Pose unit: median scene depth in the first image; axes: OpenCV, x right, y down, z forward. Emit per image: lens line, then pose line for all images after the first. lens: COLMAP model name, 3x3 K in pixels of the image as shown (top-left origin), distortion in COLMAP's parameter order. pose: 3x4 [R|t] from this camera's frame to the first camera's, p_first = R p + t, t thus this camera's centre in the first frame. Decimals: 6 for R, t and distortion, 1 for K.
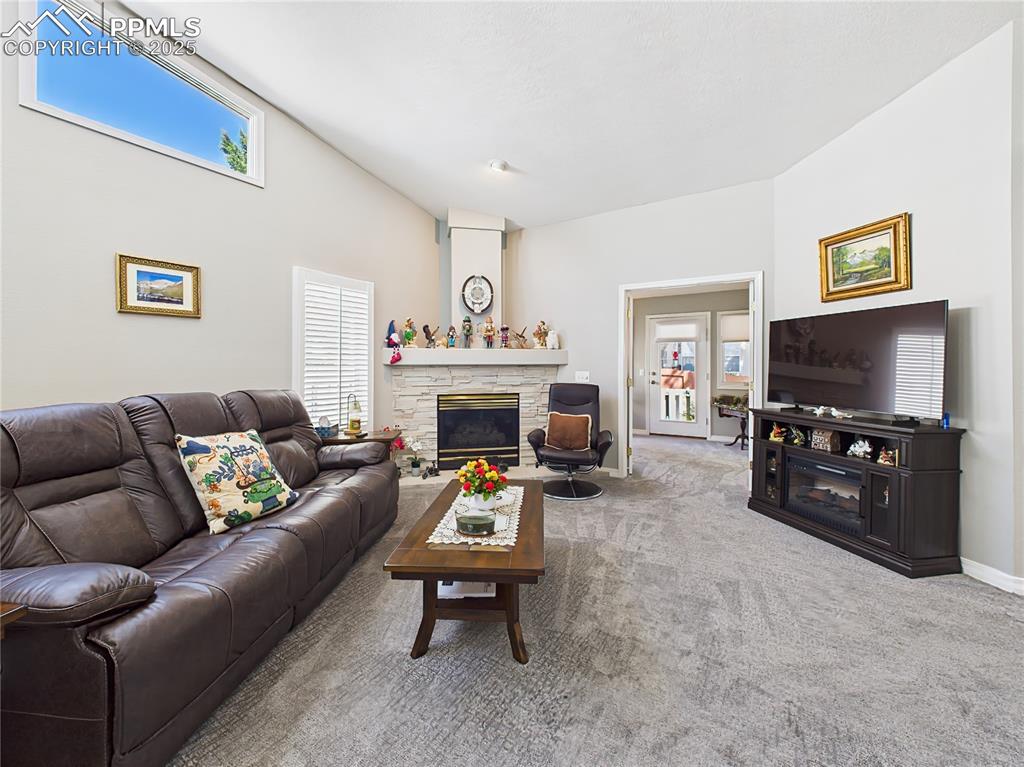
lens RADIAL K [[411.4, 0, 512.9], [0, 411.4, 364.6], [0, 0, 1]] dist [0.002700, -0.000243]
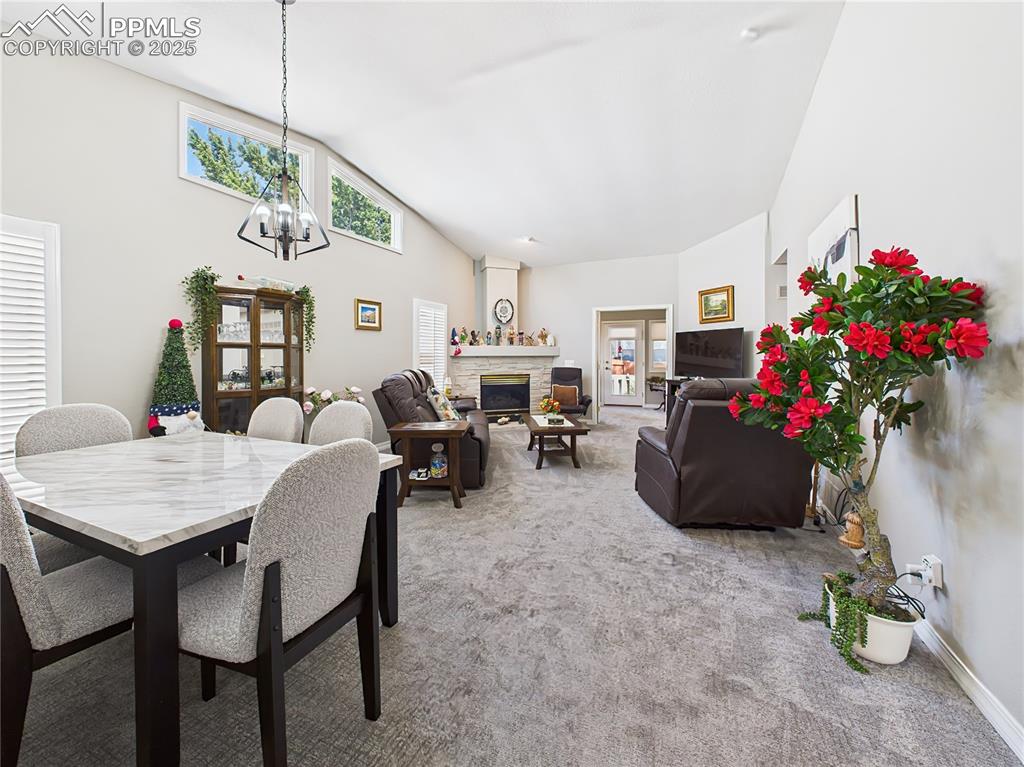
lens RADIAL K [[411.4, 0, 514.1], [0, 411.4, 358.0], [0, 0, 1]] dist [0.002700, -0.000243]
pose [[0.989766, -0.000968, 0.142698, -0.301277], [0.000327, 0.999990, 0.004518, 0.000626], [-0.142701, -0.004425, 0.989756, -0.611082]]
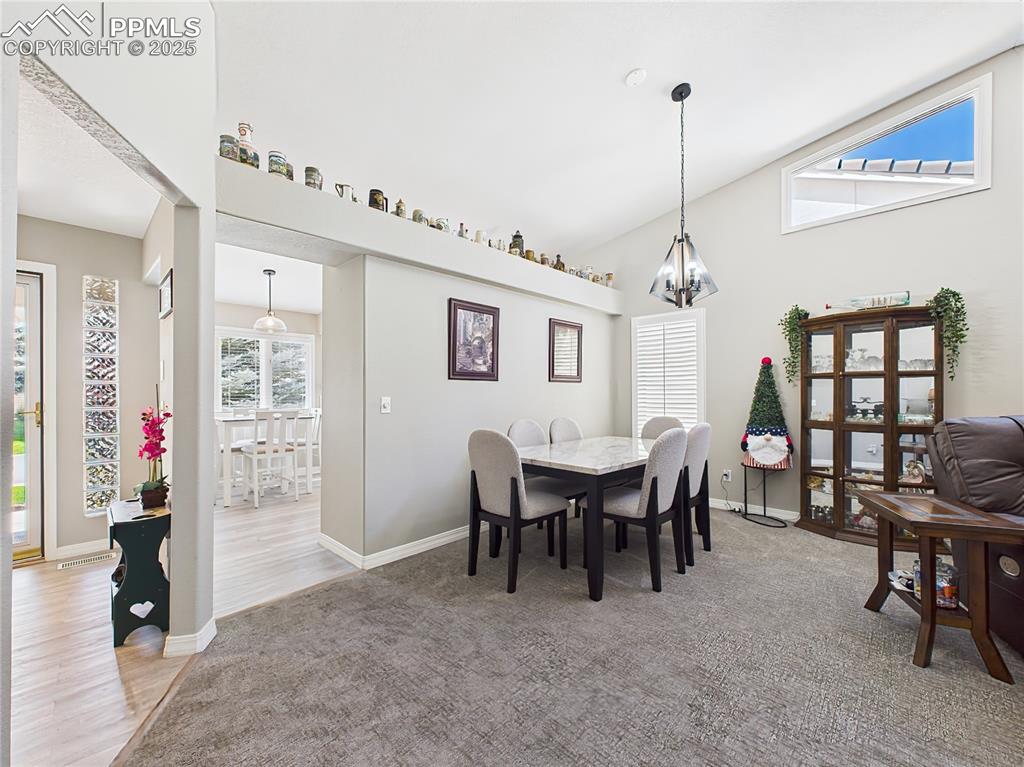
lens RADIAL K [[411.4, 0, 510.3], [0, 411.4, 391.2], [0, 0, 1]] dist [0.002700, -0.000243]
pose [[-0.208547, -0.001020, -0.978012, 0.193278], [0.007692, 0.999967, -0.002683, 0.006100], [0.977982, -0.008083, -0.208532, -0.156734]]
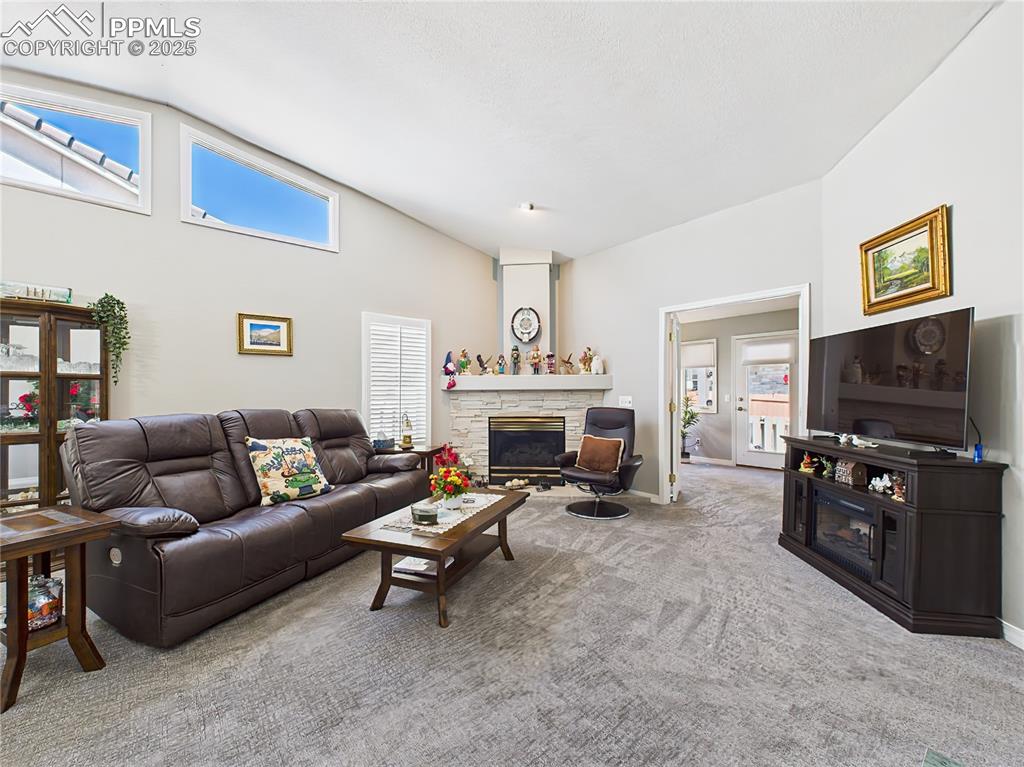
lens RADIAL K [[411.4, 0, 513.3], [0, 411.4, 392.8], [0, 0, 1]] dist [0.002700, -0.000243]
pose [[0.951604, -0.002246, -0.307319, 0.240298], [0.003210, 0.999991, 0.002630, 0.005599], [0.307311, -0.003489, 0.951603, -0.044721]]
